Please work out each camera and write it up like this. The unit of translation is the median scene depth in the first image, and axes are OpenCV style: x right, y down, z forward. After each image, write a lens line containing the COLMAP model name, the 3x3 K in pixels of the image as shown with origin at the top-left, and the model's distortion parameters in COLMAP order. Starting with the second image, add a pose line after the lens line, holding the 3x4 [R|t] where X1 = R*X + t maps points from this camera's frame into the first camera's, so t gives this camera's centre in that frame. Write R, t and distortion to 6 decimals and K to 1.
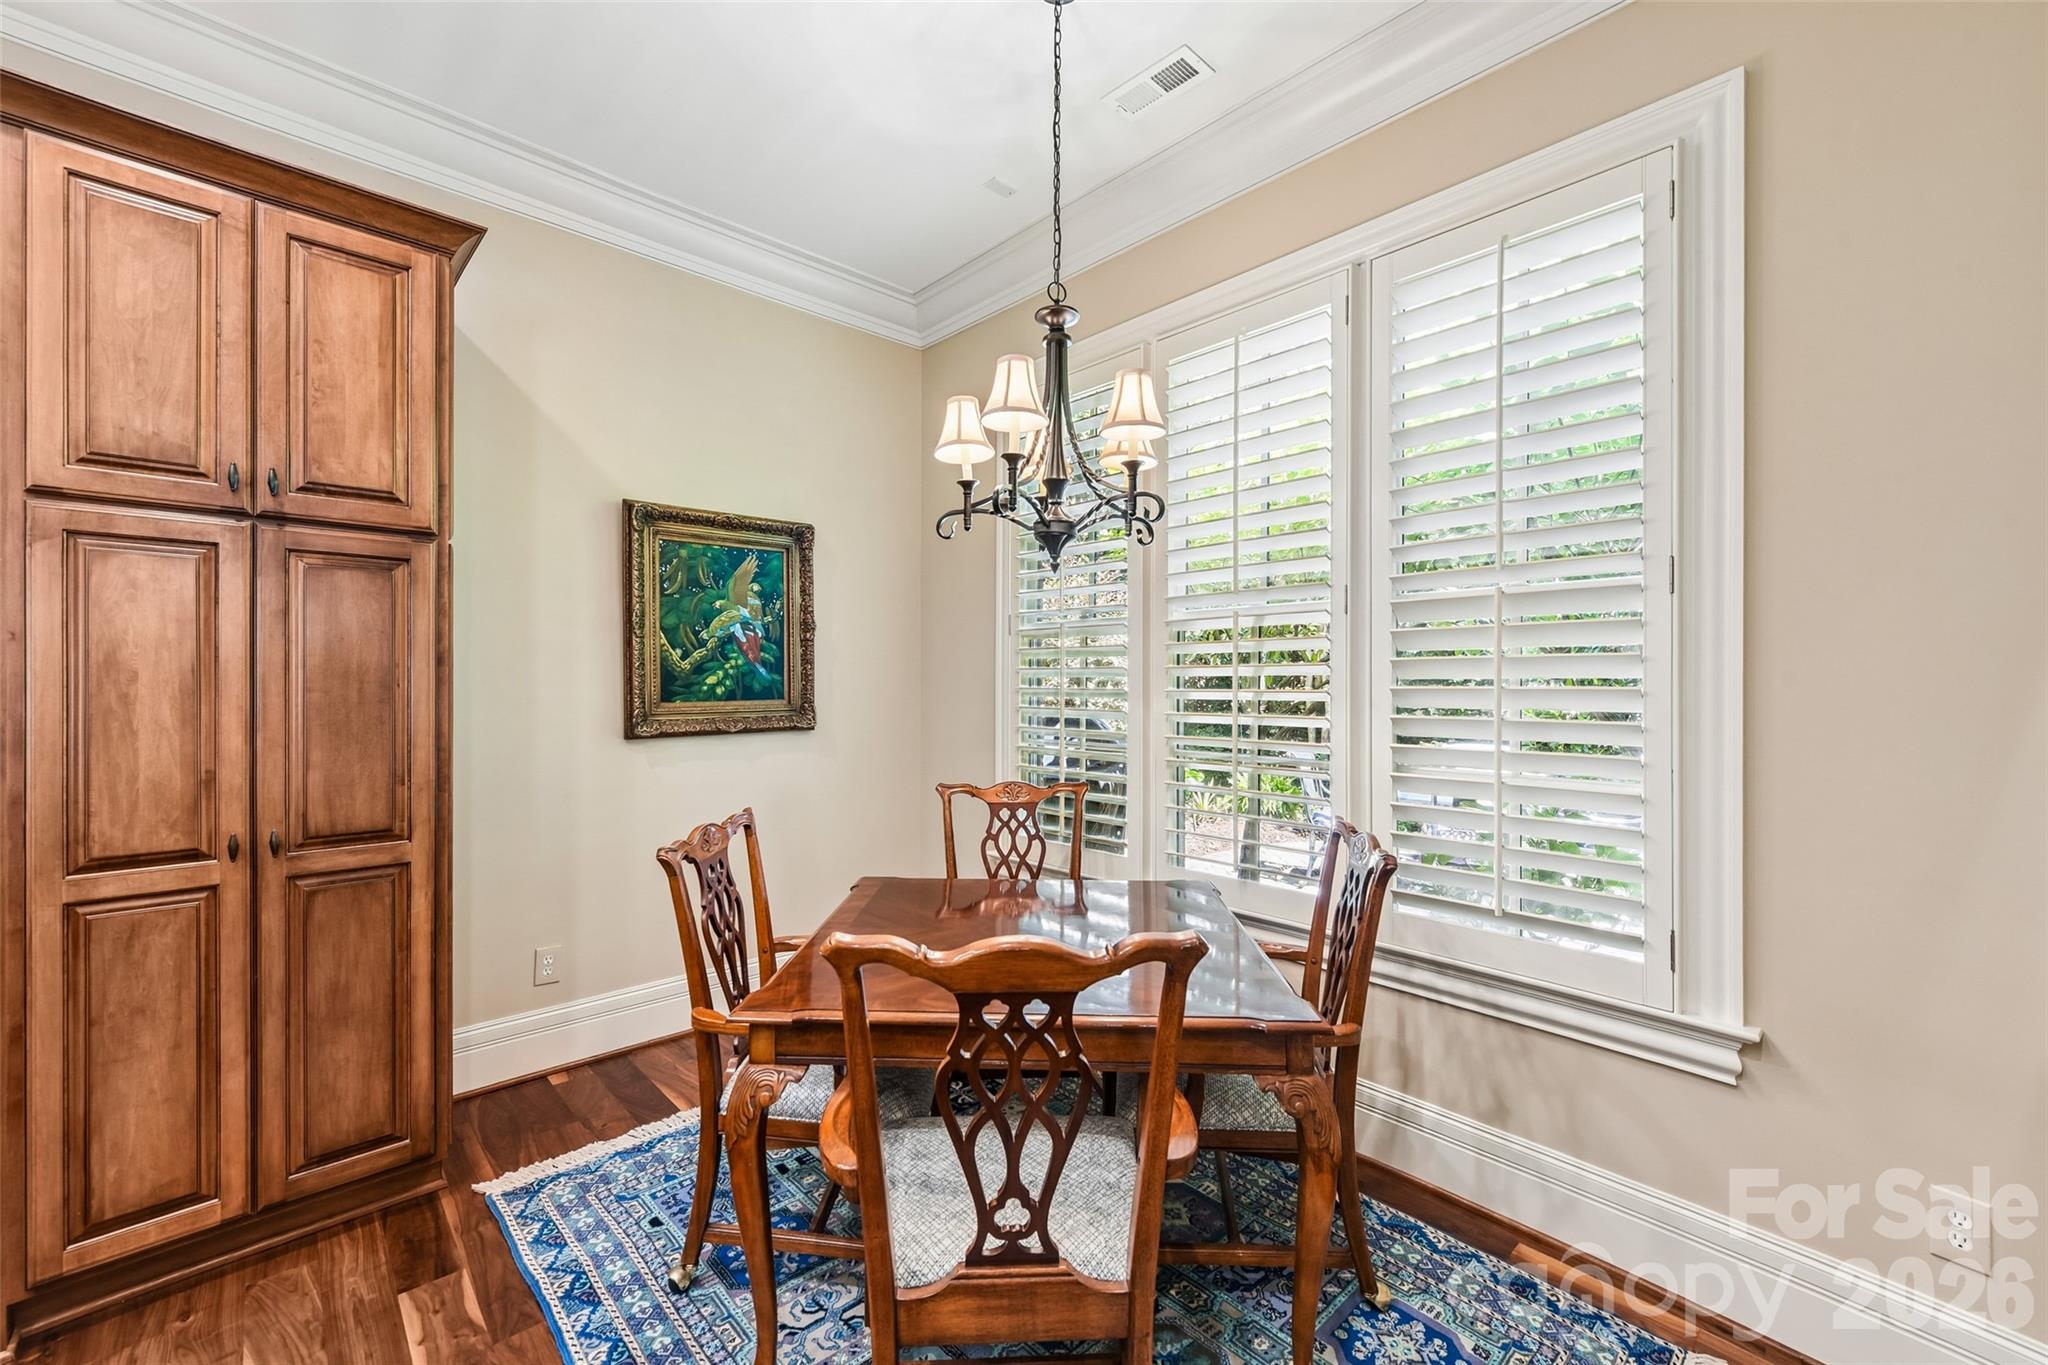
lens RADIAL K [[851.4, 0, 1030.9], [0, 851.4, 694.3], [0, 0, 1]] dist [-0.000331, 0.000011]
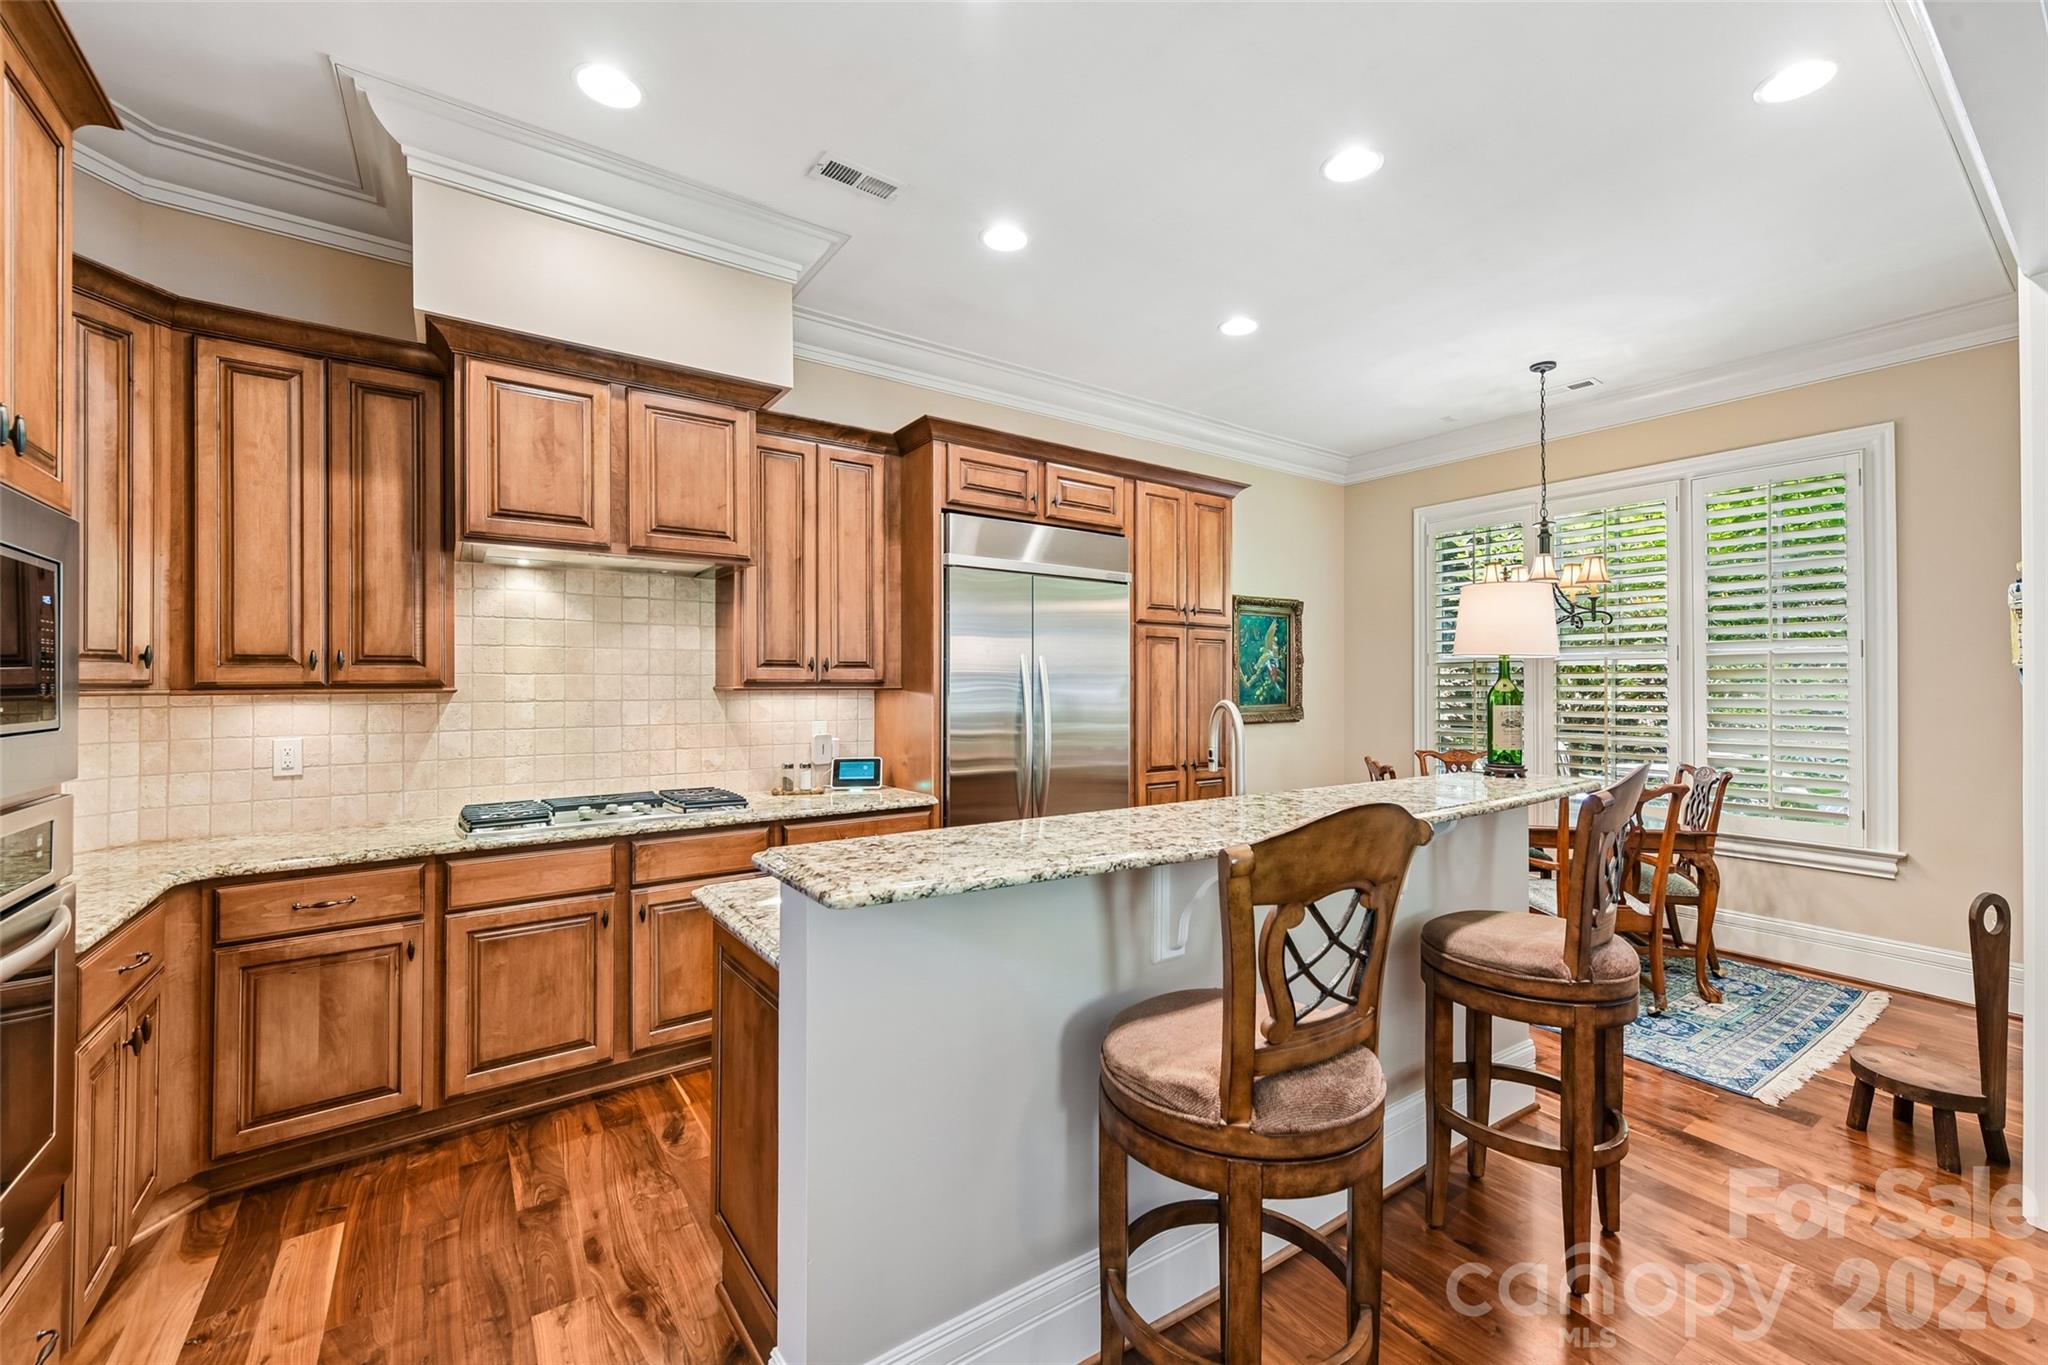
lens RADIAL K [[848.7, 0, 1043.5], [0, 848.7, 692.2], [0, 0, 1]] dist [0.002209, -0.007597]
pose [[0.992127, -0.003215, -0.125194, -0.883681], [0.002651, 0.999986, -0.004670, -0.016081], [0.125207, 0.004301, 0.992121, -1.178670]]
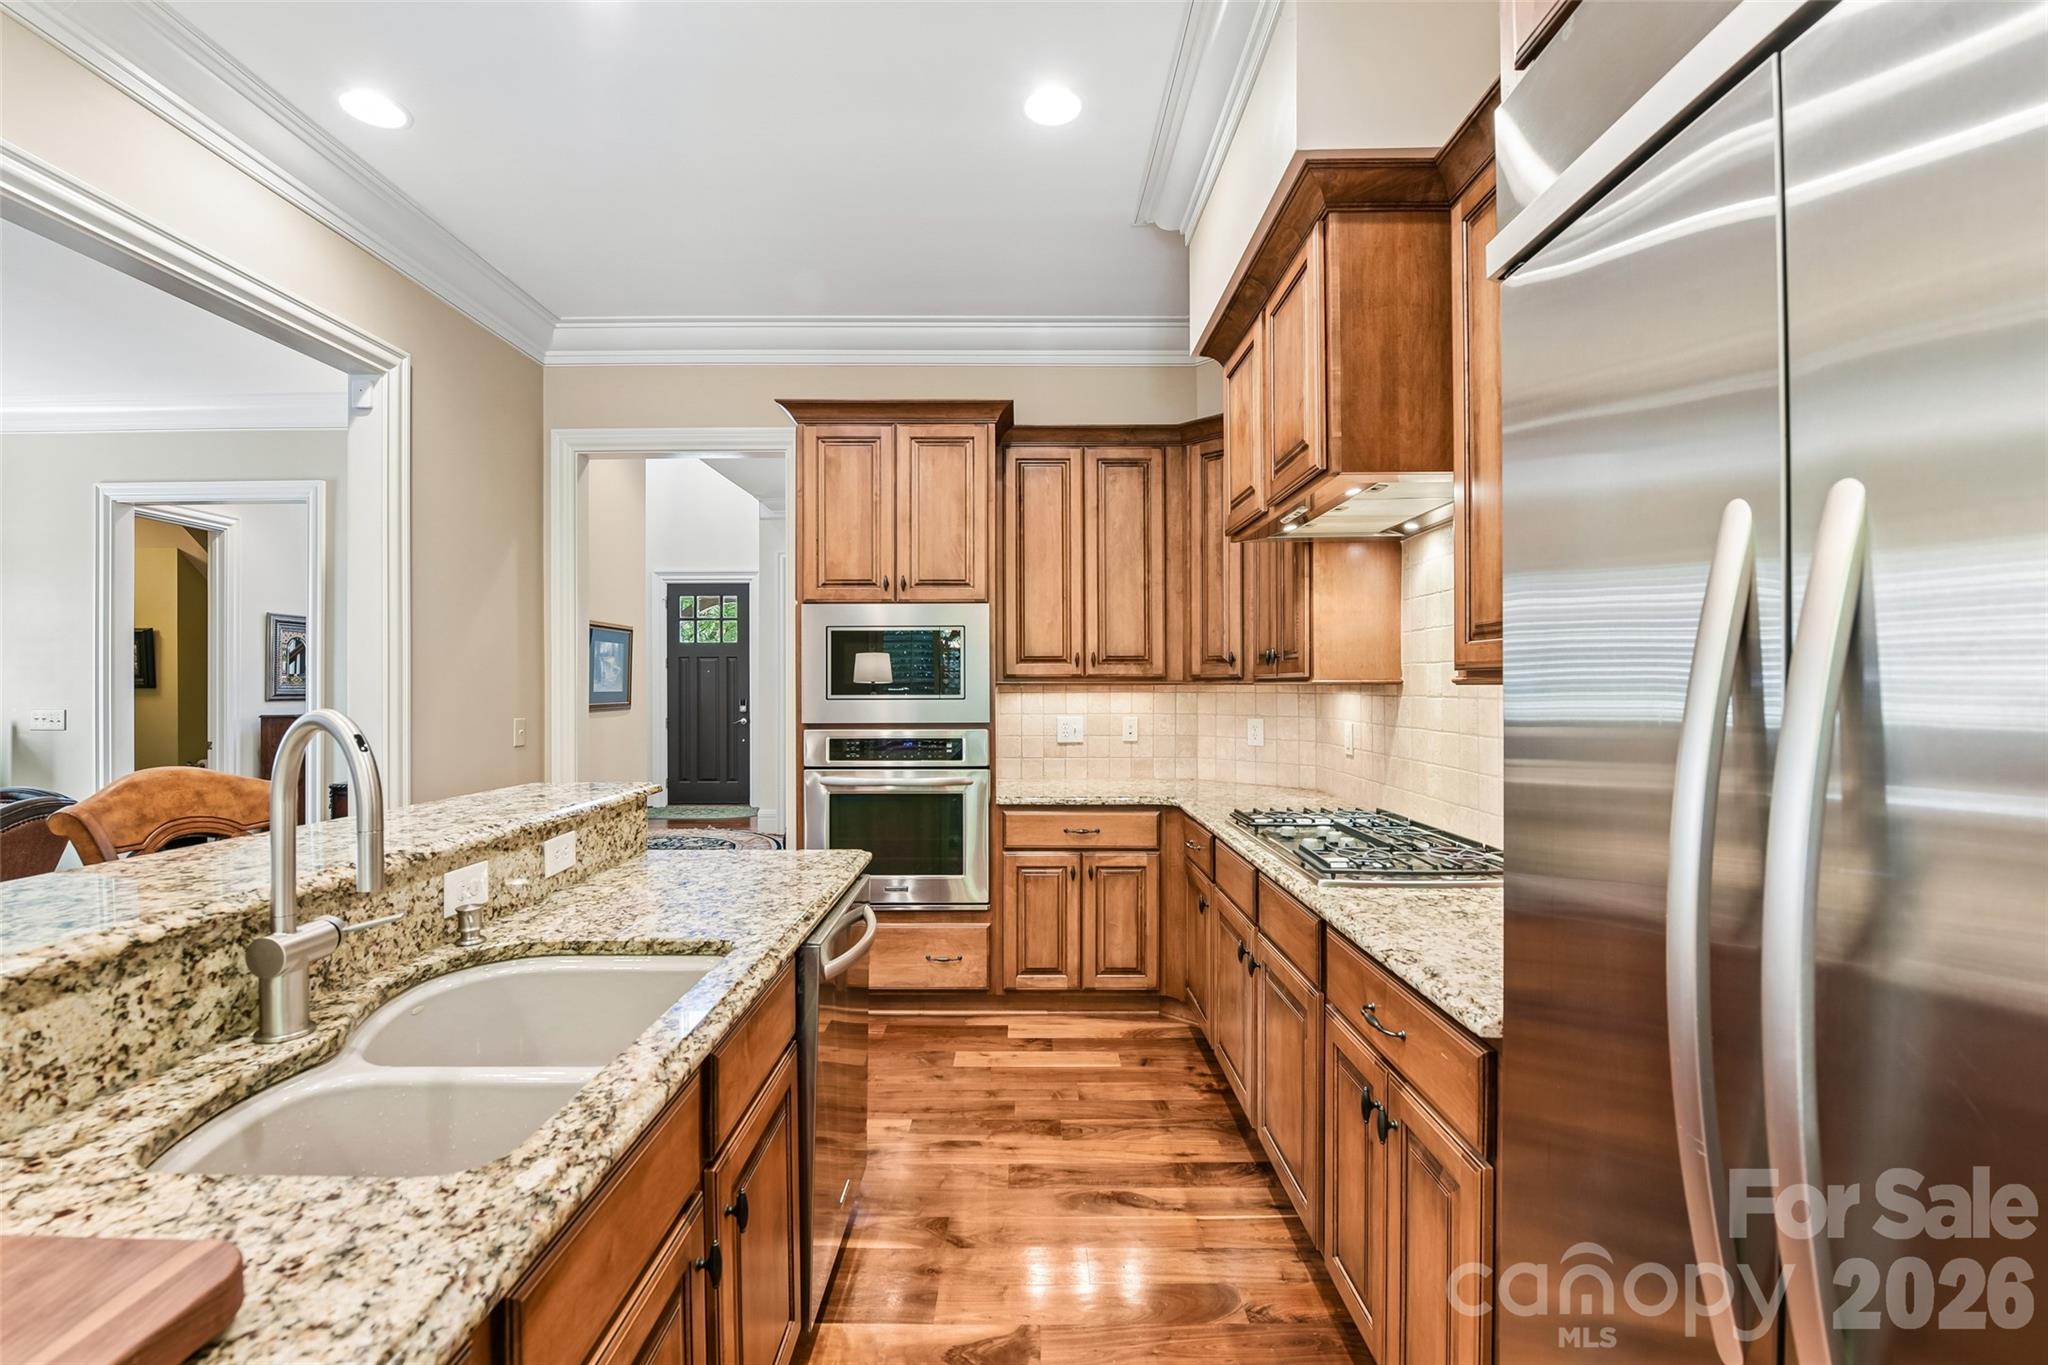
lens RADIAL K [[877.7, 0, 1038.0], [0, 877.7, 692.0], [0, 0, 1]] dist [-0.010844, -0.004481]
pose [[-0.670126, 0.005700, -0.742225, -0.691595], [-0.008649, 0.999843, 0.015488, -0.032320], [0.742197, 0.016799, -0.669971, 0.581085]]
